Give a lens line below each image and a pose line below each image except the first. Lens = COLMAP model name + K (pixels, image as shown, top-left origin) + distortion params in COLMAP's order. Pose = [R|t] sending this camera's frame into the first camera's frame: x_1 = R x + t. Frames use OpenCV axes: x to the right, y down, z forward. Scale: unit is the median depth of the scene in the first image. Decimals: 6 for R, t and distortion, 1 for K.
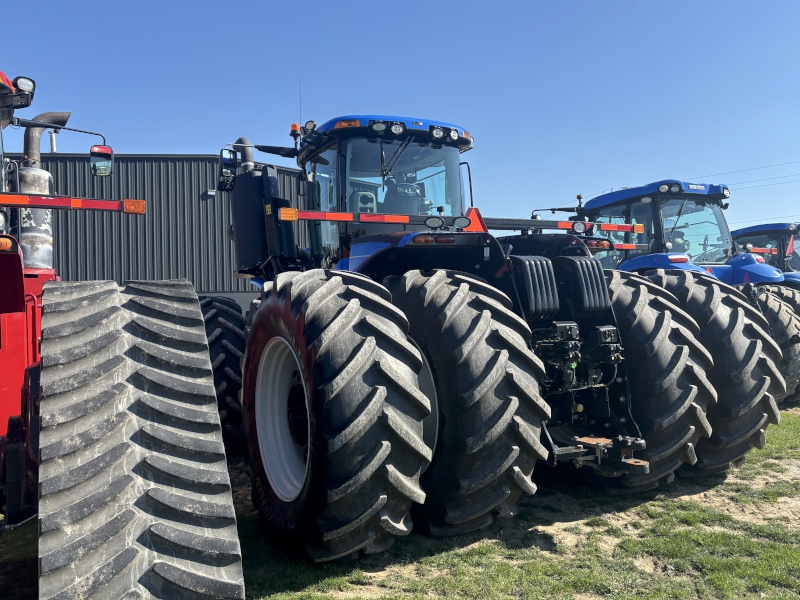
lens RADIAL K [[649.4, 0, 404.0], [0, 649.4, 298.8], [0, 0, 1]] dist [0.018949, -0.017510]
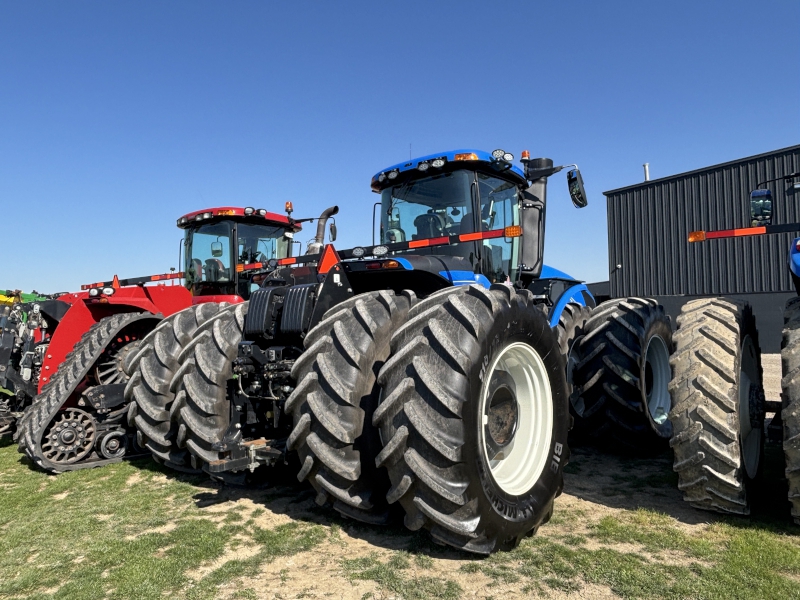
lens RADIAL K [[565.7, 0, 398.6], [0, 565.7, 303.2], [0, 0, 1]] dist [0.020008, -0.033881]
pose [[0.359506, -0.009705, -0.933092, 1.014754], [0.023291, 0.999728, -0.001425, -0.022848], [0.932852, -0.021221, 0.359634, 0.655554]]
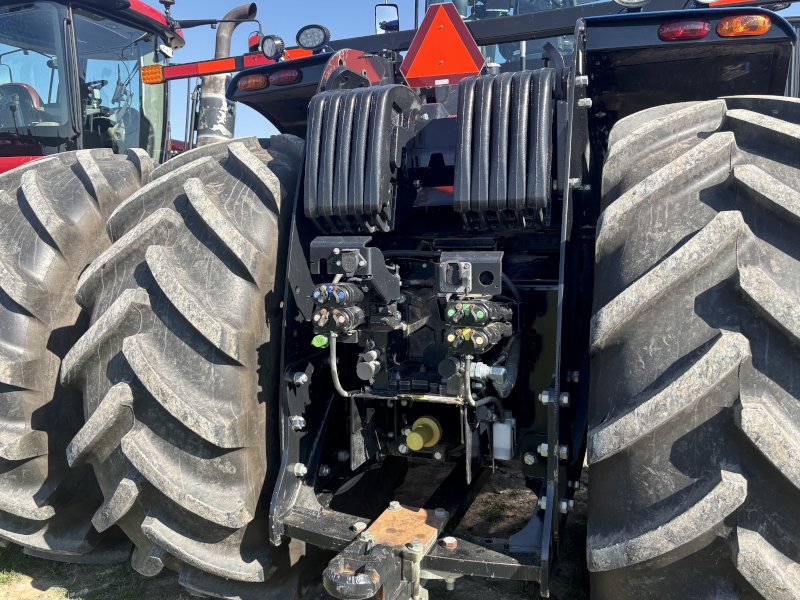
lens RADIAL K [[649.4, 0, 394.7], [0, 649.4, 299.5], [0, 0, 1]] dist [0.018949, -0.017510]
pose [[0.624717, 0.107374, -0.773434, 0.444338], [0.010893, 0.989206, 0.146128, 0.010173], [0.780775, -0.099713, 0.616804, 0.566021]]
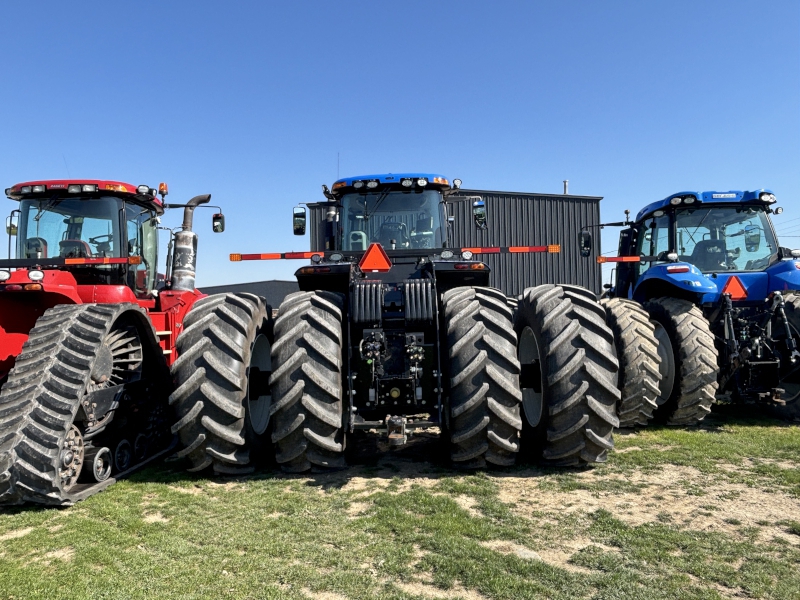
lens RADIAL K [[565.7, 0, 407.5], [0, 565.7, 296.0], [0, 0, 1]] dist [0.020008, -0.033881]
pose [[0.873647, -0.007863, -0.486497, 0.657419], [0.004794, 0.999960, -0.007553, -0.018936], [0.486537, 0.004266, 0.873650, 0.000826]]
